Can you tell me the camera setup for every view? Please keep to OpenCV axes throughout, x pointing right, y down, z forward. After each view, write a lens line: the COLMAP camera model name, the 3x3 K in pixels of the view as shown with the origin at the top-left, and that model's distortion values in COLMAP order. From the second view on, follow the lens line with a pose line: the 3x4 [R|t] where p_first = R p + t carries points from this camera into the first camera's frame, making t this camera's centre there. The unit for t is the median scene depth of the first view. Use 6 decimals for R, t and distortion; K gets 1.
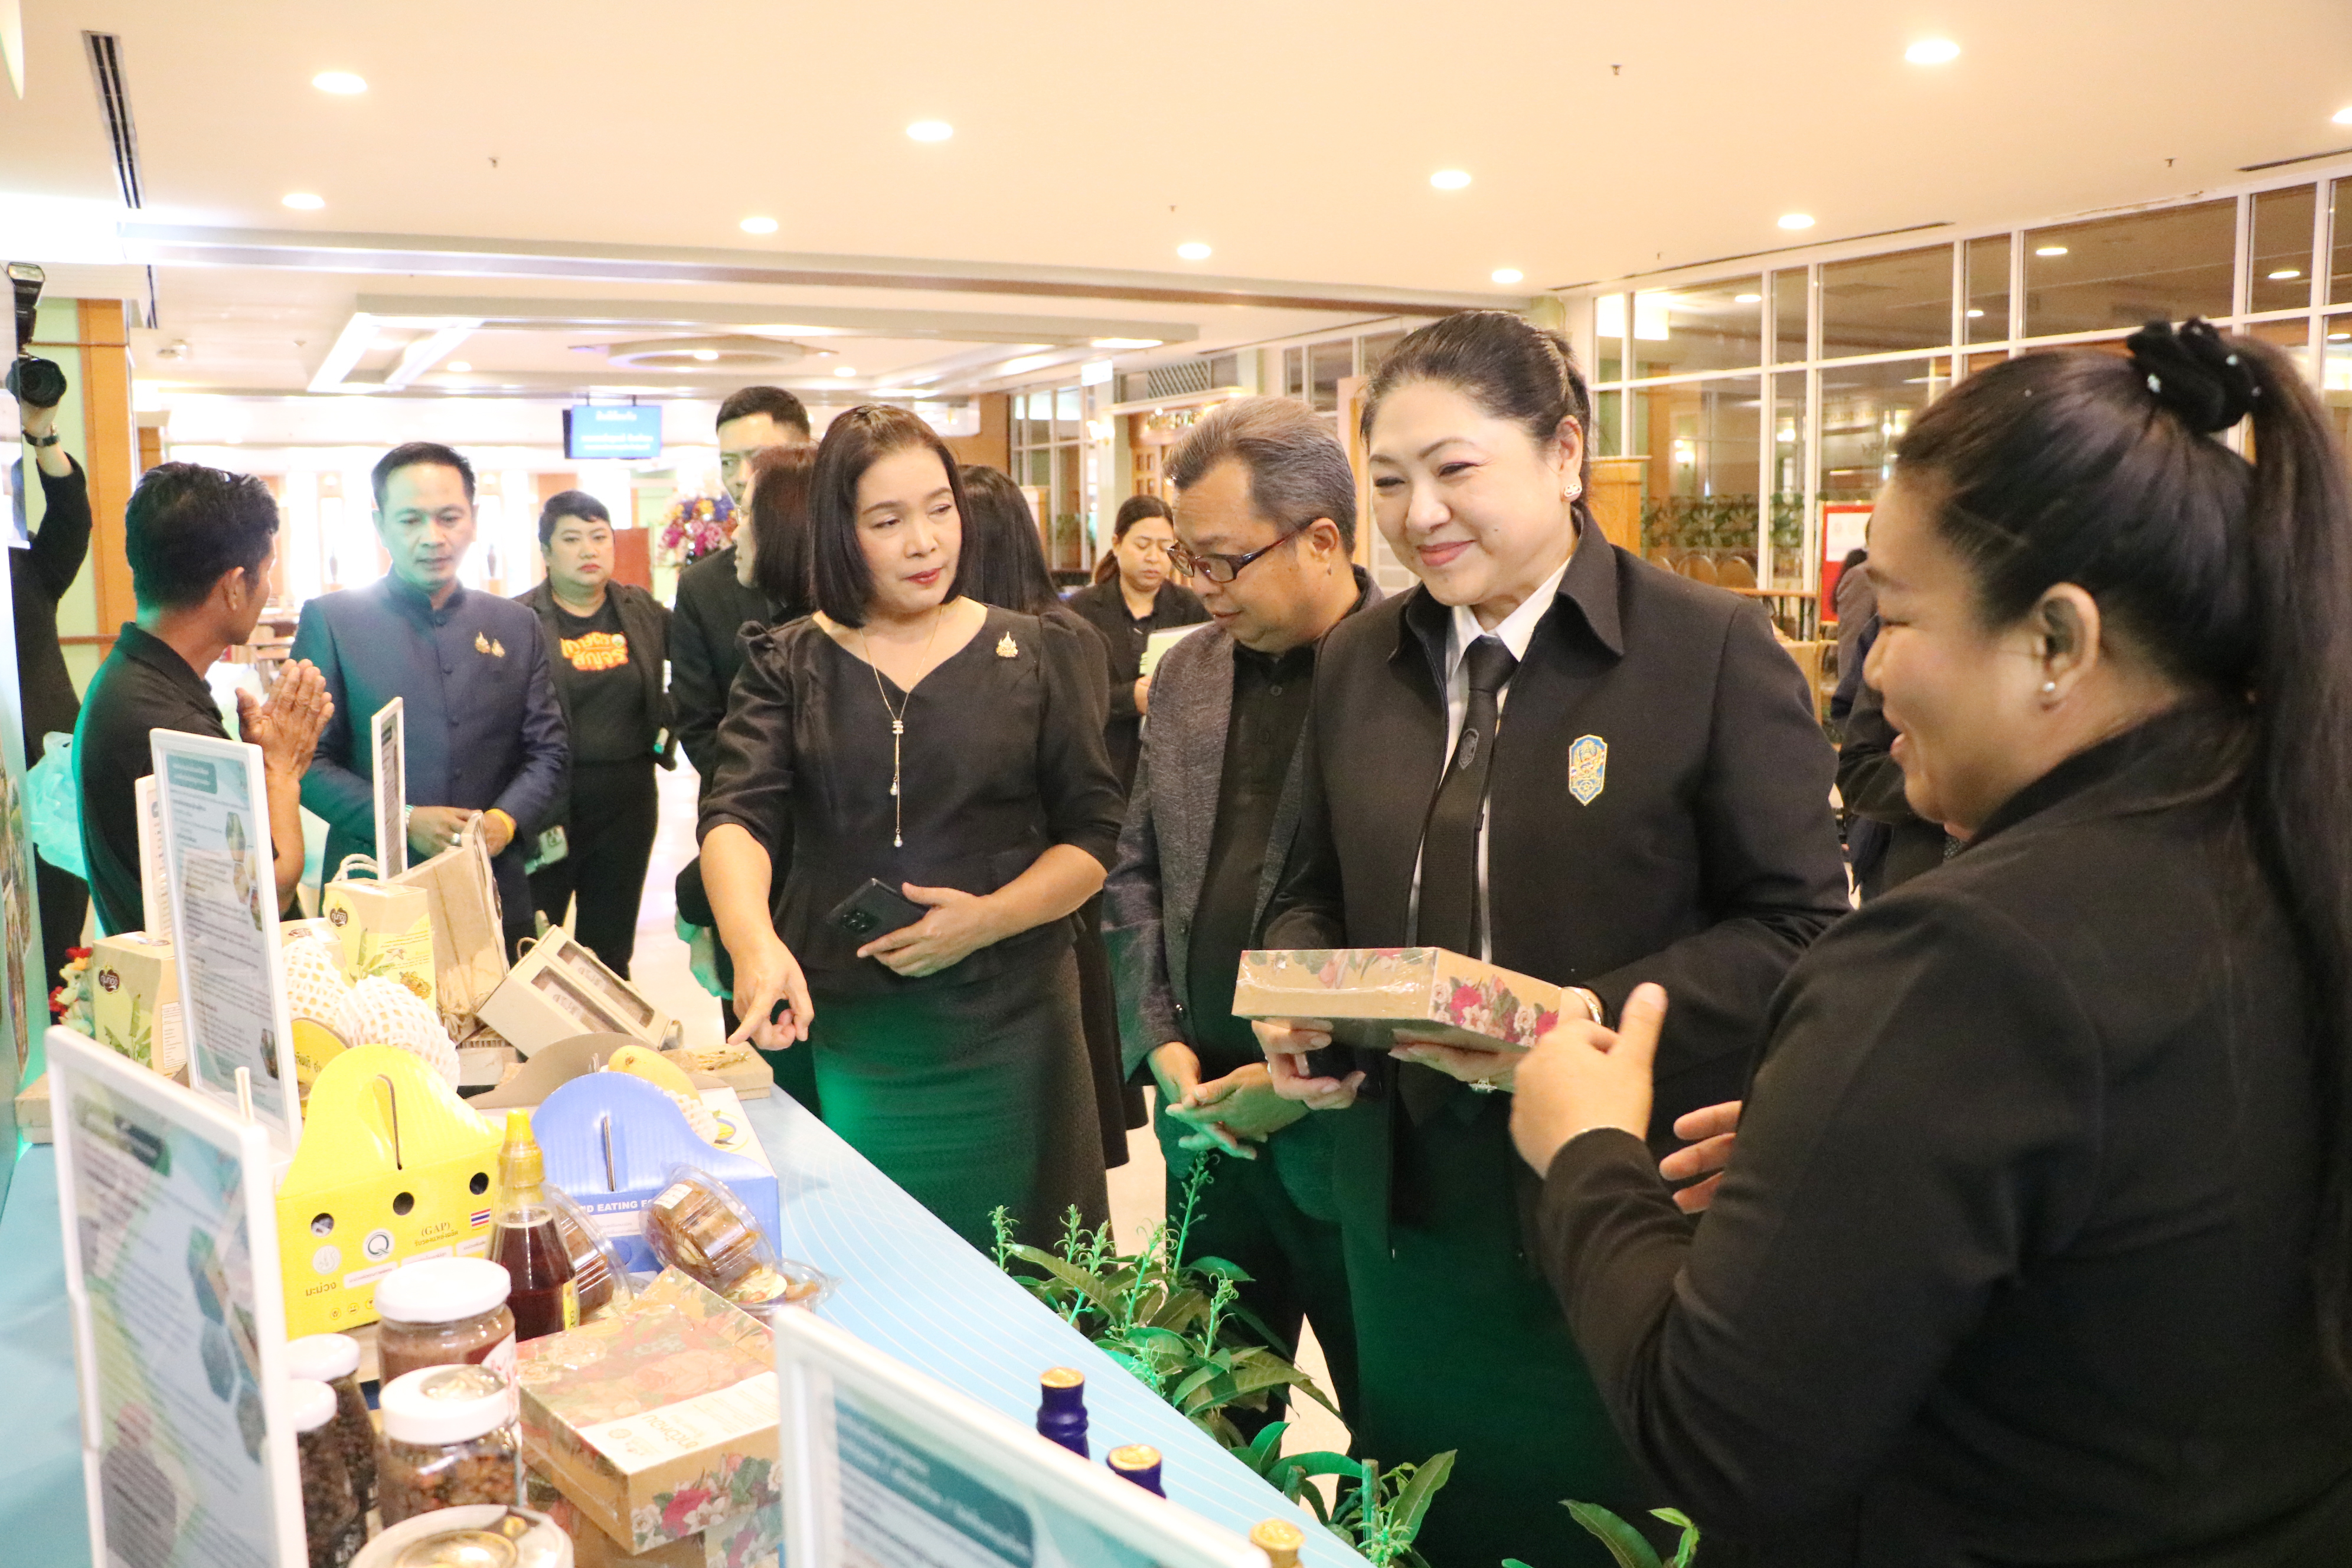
lens RADIAL K [[1935.3, 0, 1159.4], [0, 1935.3, 784.2], [0, 0, 1]] dist [-0.192425, 0.169002]
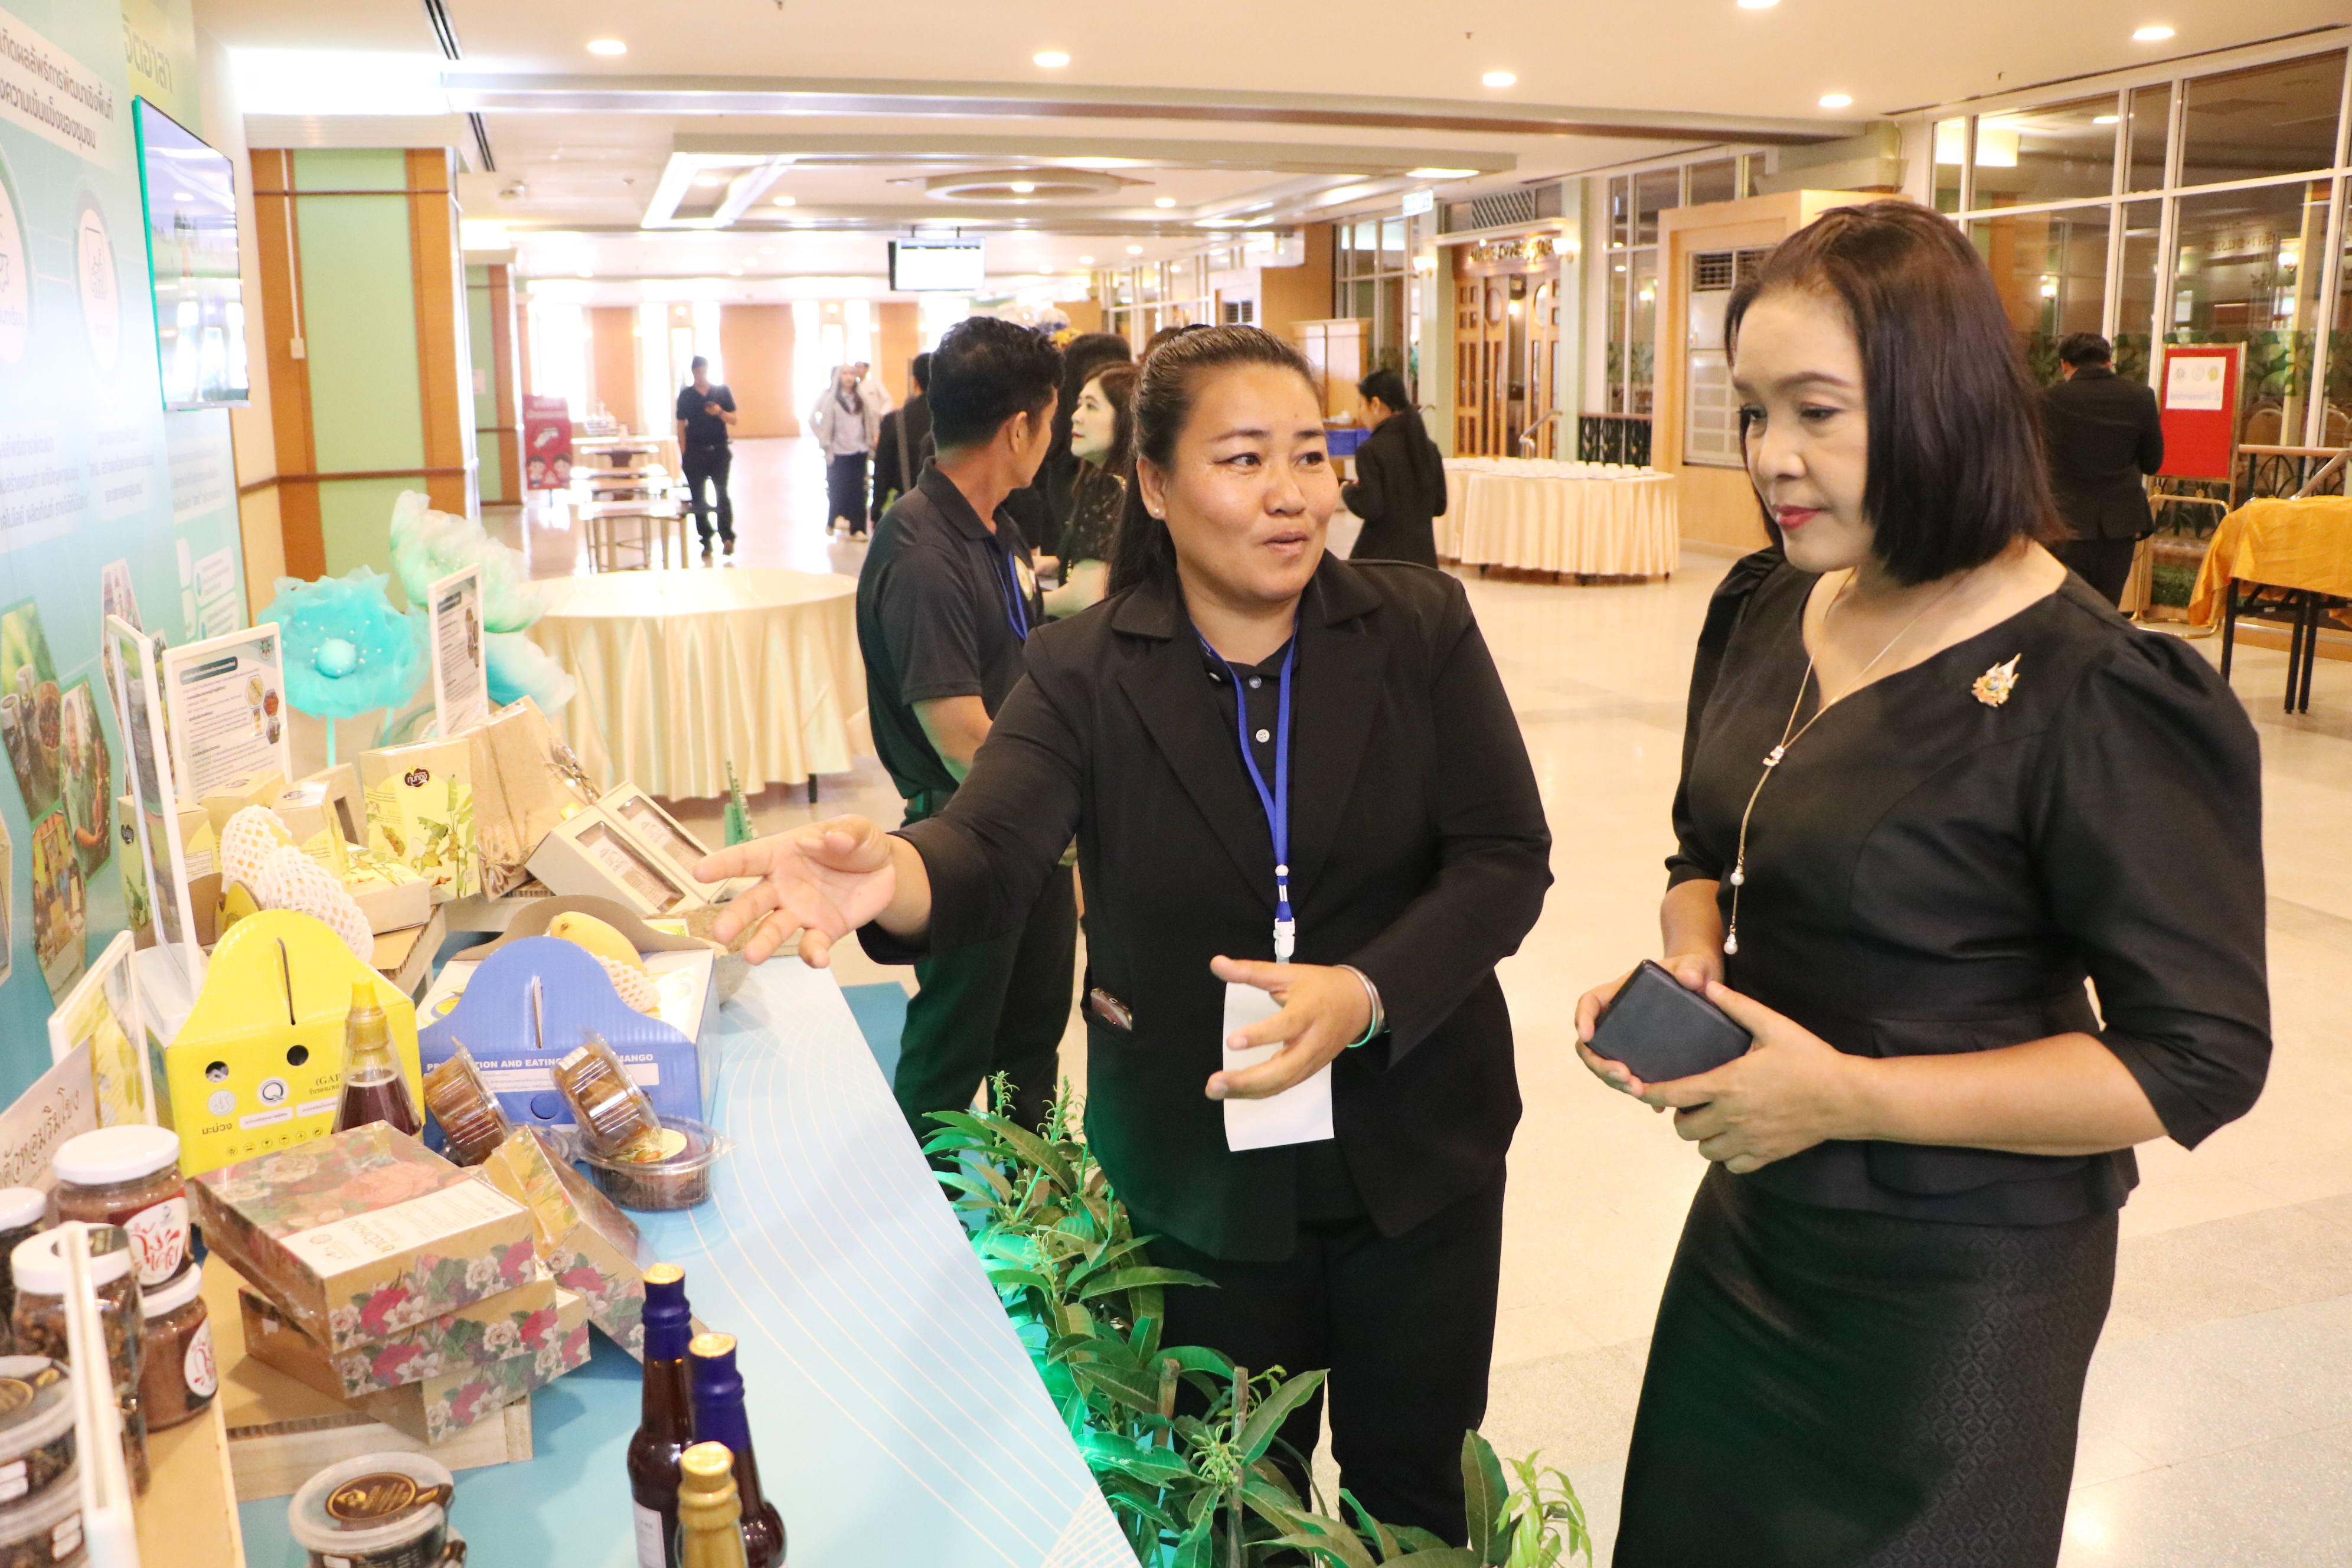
lens RADIAL K [[1935.3, 0, 1159.4], [0, 1935.3, 784.2], [0, 0, 1]] dist [-0.192425, 0.169002]
pose [[0.983600, 0.036416, -0.176649, 0.160890], [-0.020788, 0.995768, 0.089524, -0.024516], [0.179161, -0.084384, 0.980194, 0.017862]]
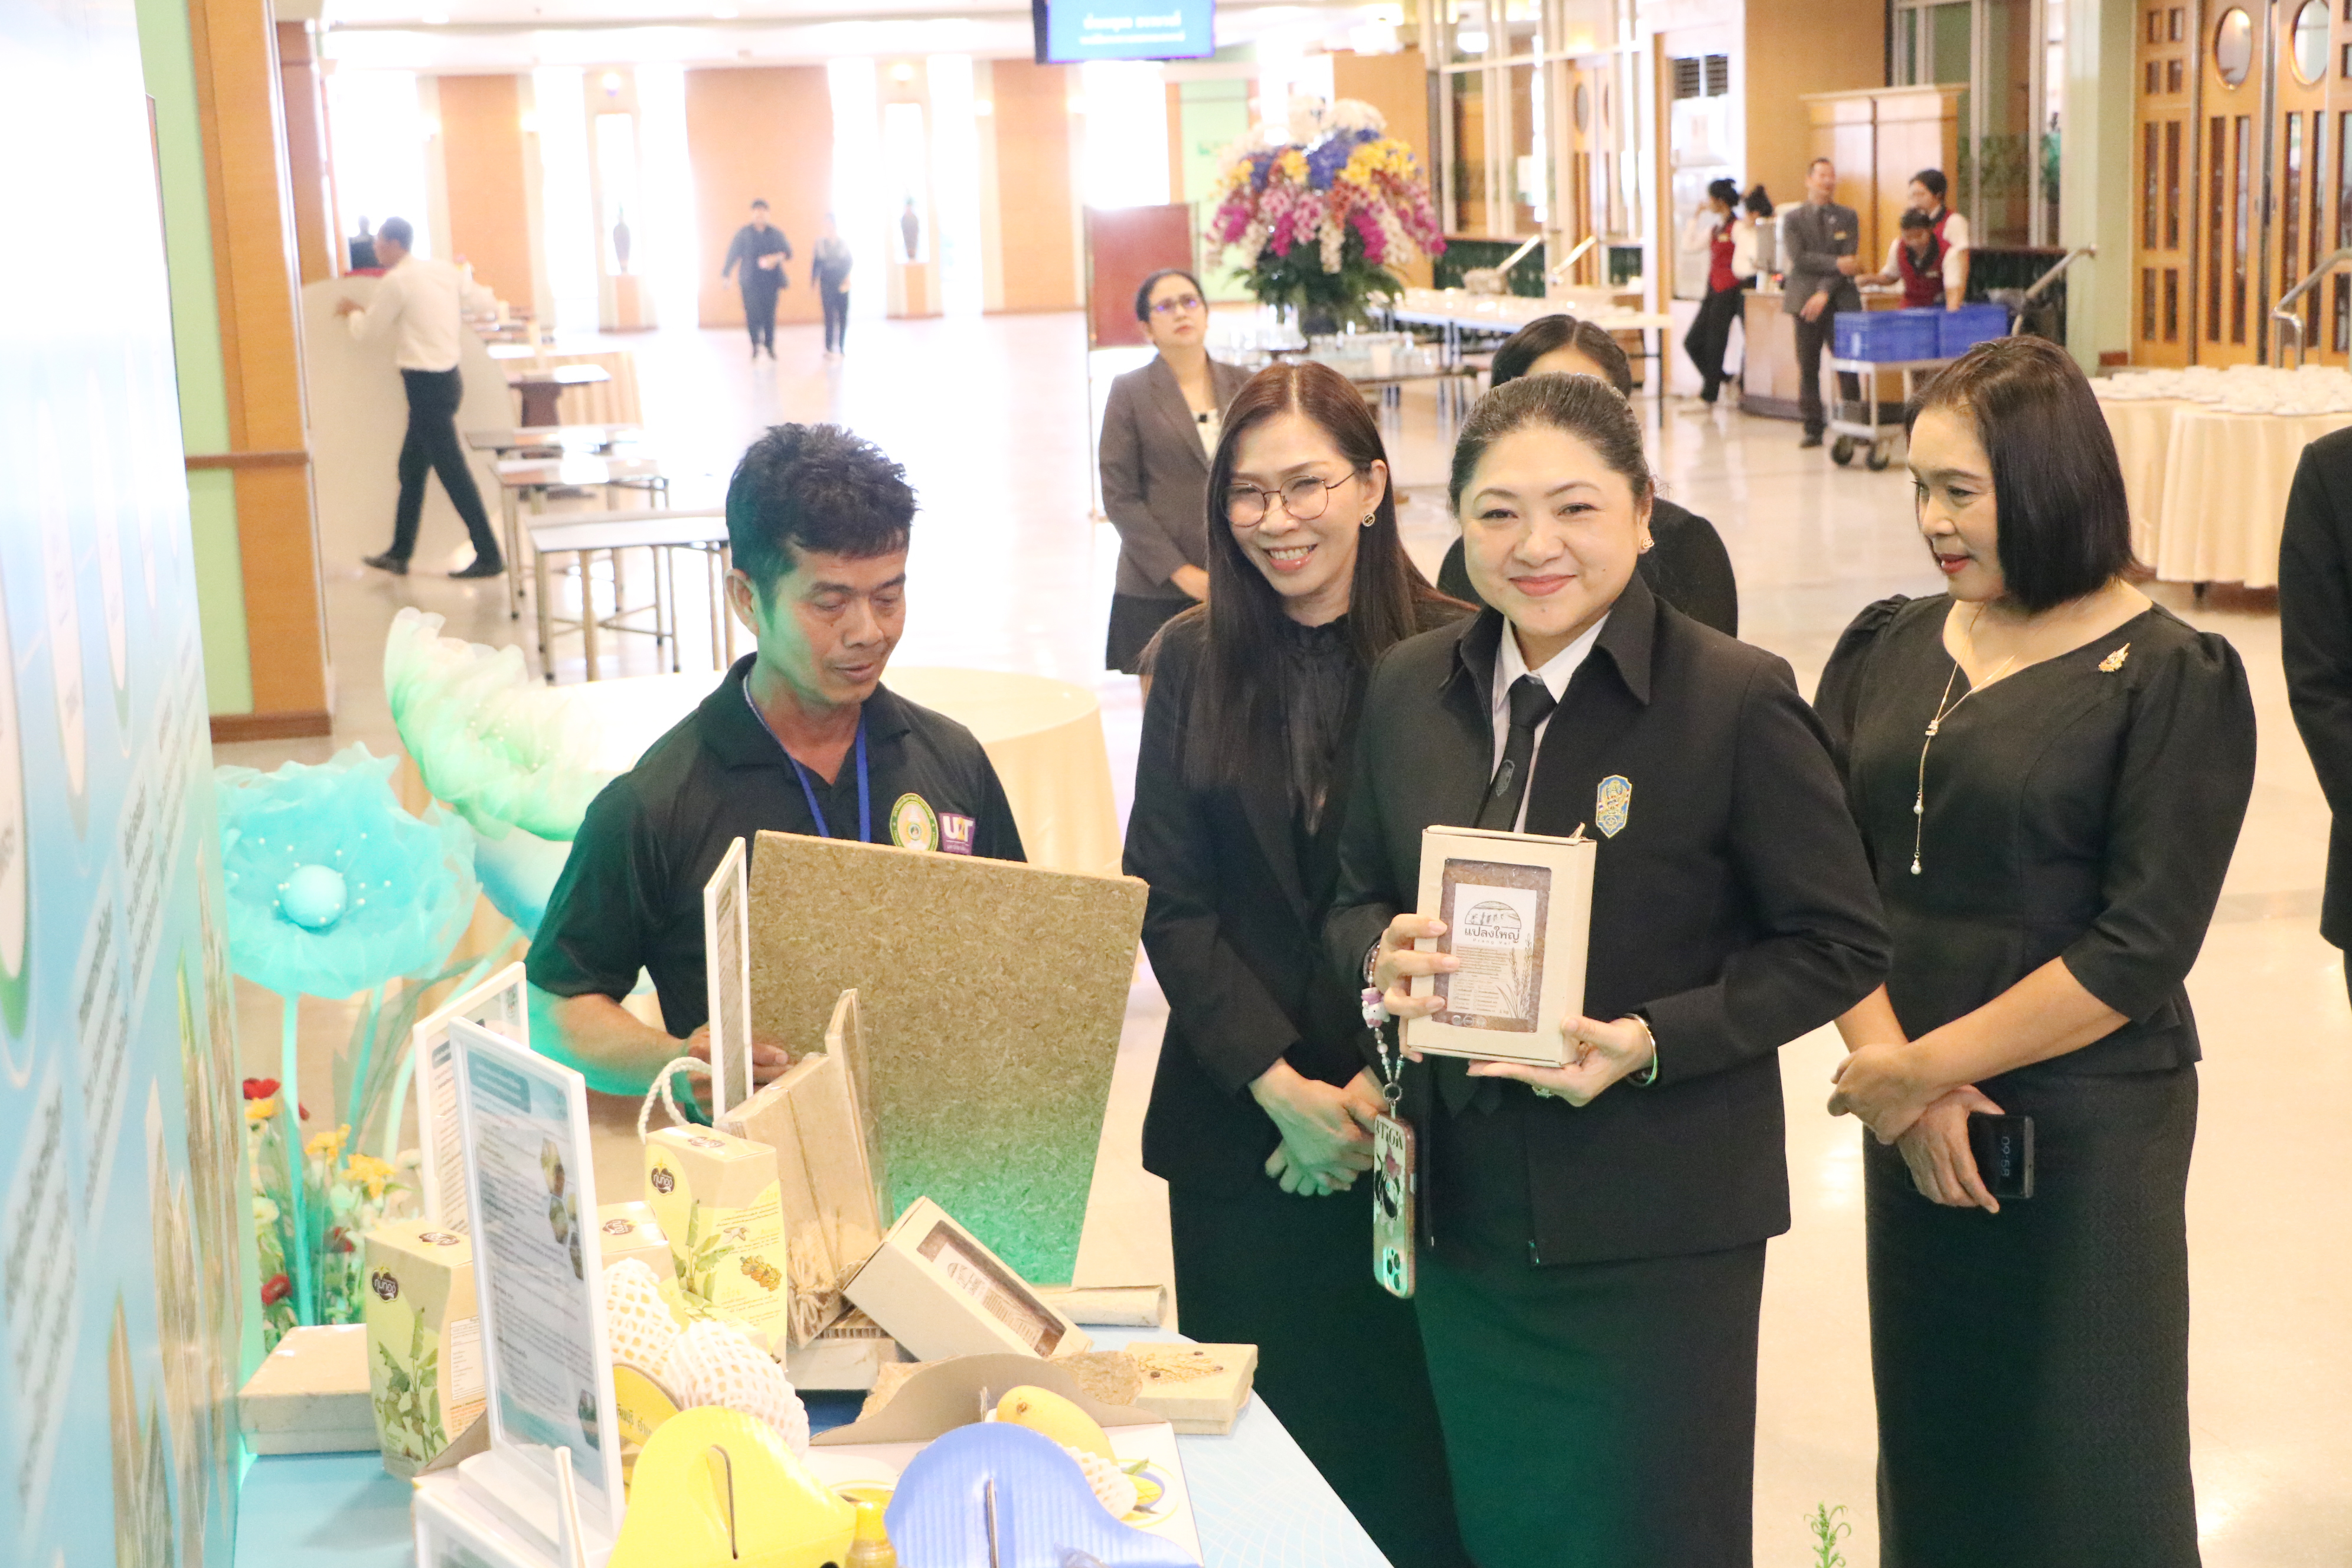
lens RADIAL K [[3797.7, 0, 1169.3], [0, 3797.7, 789.8], [0, 0, 1]] dist [0.082816, 0.645435]
pose [[0.962931, 0.011636, -0.269498, 0.141132], [0.000381, 0.999010, 0.044495, -0.125731], [0.269749, -0.042948, 0.961972, -0.342450]]
